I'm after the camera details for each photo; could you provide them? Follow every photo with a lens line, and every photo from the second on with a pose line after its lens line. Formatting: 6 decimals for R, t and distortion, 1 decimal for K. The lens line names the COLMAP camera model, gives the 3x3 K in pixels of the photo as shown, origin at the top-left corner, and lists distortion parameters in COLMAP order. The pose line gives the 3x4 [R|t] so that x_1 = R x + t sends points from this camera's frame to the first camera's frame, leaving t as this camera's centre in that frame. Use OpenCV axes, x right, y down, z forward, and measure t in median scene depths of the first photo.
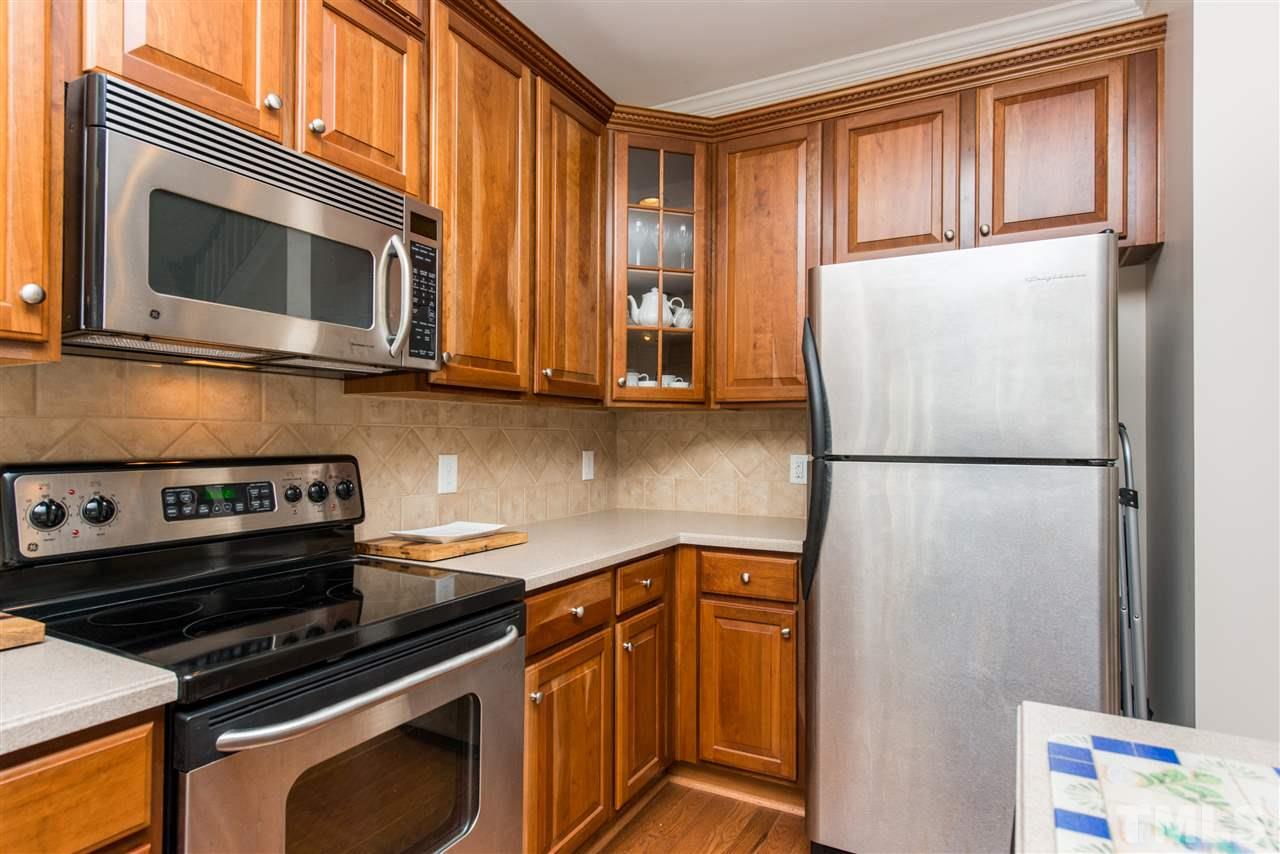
lens RADIAL K [[707.2, 0, 639.5], [0, 707.2, 430.3], [0, 0, 1]] dist [0.005829, -0.000387]
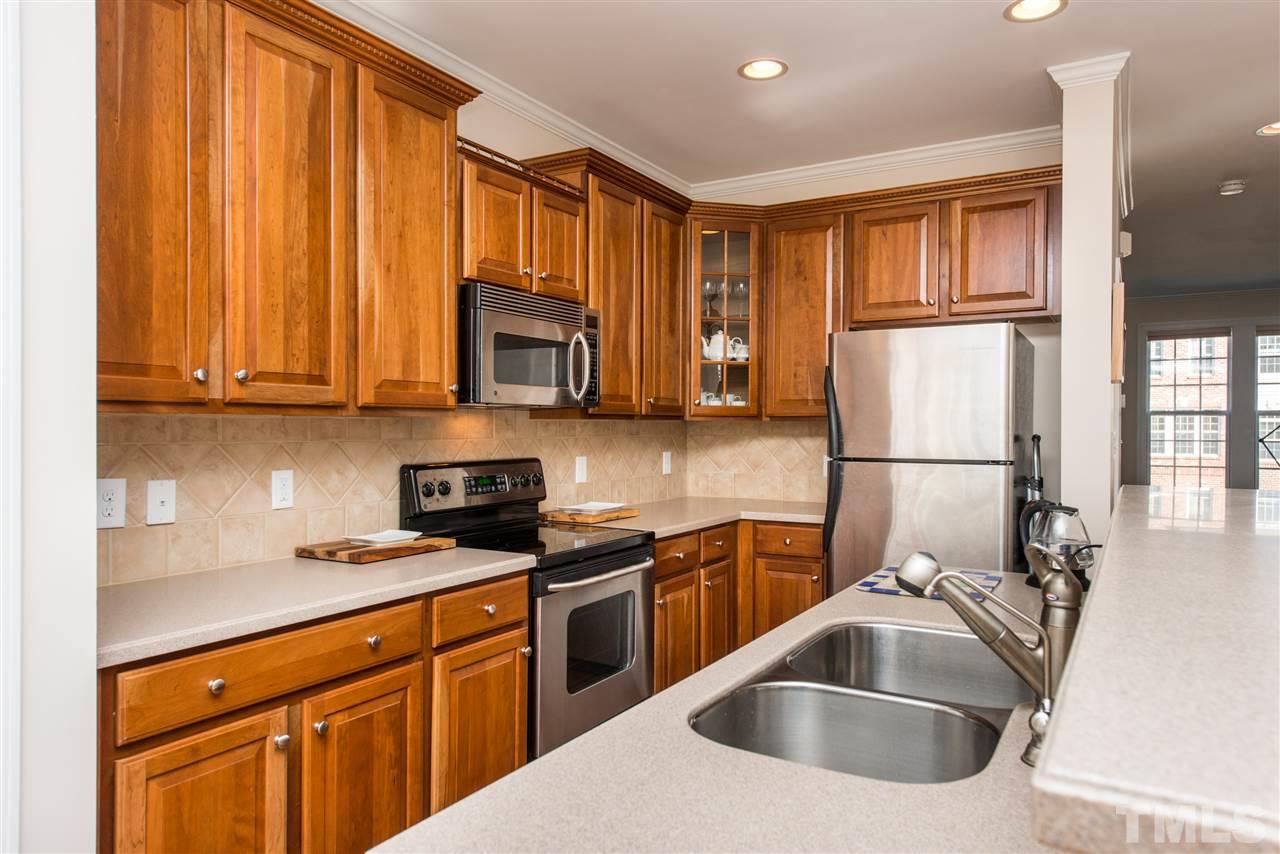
lens RADIAL K [[833.6, 0, 640.5], [0, 833.6, 426.2], [0, 0, 1]] dist [-0.001220, -0.000568]
pose [[0.999168, -0.001269, -0.040763, -0.079529], [0.001725, 0.999936, 0.011138, -0.046835], [0.040746, -0.011199, 0.999107, -0.708160]]
